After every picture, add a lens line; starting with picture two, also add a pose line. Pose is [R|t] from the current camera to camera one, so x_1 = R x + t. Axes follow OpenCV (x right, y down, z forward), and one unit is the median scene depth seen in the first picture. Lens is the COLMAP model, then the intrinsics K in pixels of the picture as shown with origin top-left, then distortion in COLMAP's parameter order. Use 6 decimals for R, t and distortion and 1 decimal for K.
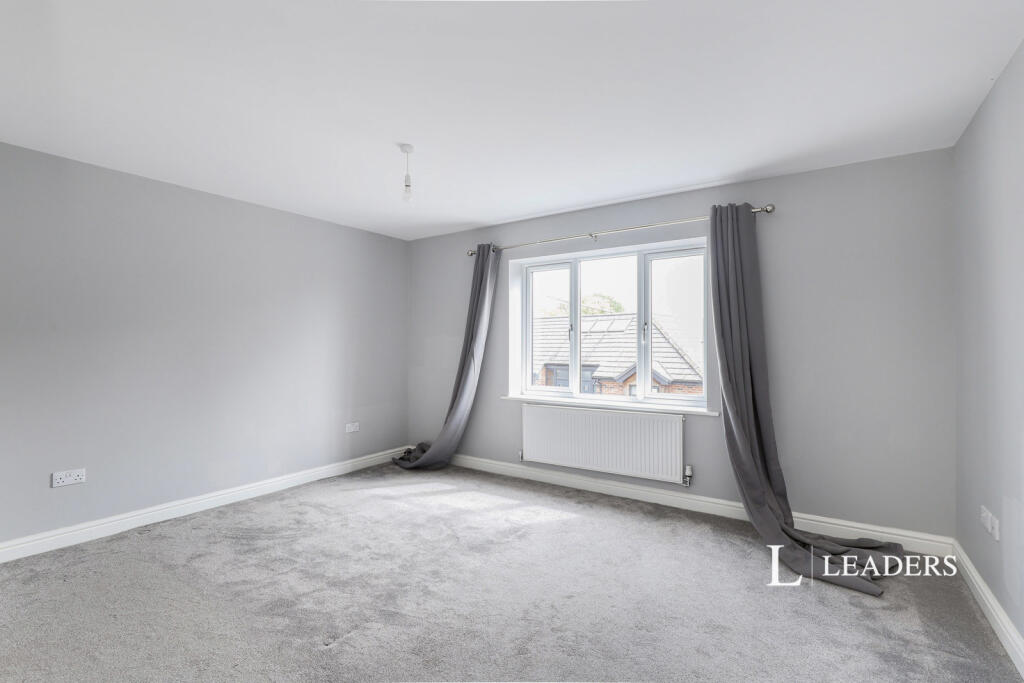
lens RADIAL K [[471.8, 0, 512.2], [0, 471.8, 348.1], [0, 0, 1]] dist [-0.001440, 0.000050]
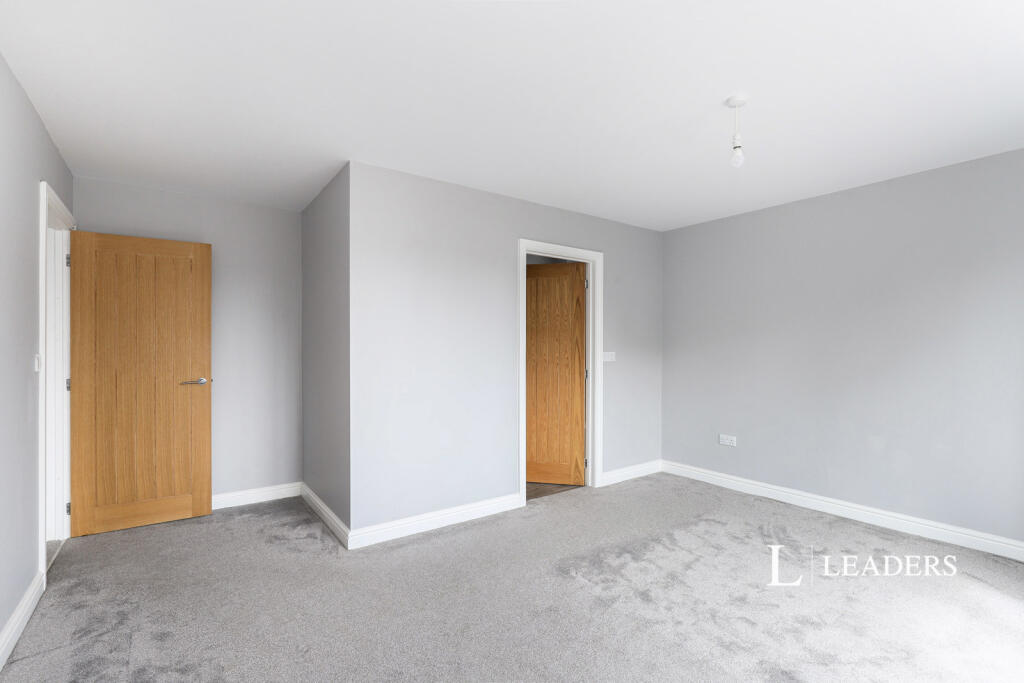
lens RADIAL K [[471.8, 0, 512.2], [0, 471.8, 348.1], [0, 0, 1]] dist [-0.001440, 0.000050]
pose [[-0.344911, -0.001506, -0.938634, 0.603676], [-0.003515, 0.999994, -0.000313, -0.001806], [0.938629, 0.003192, -0.344914, 0.848097]]
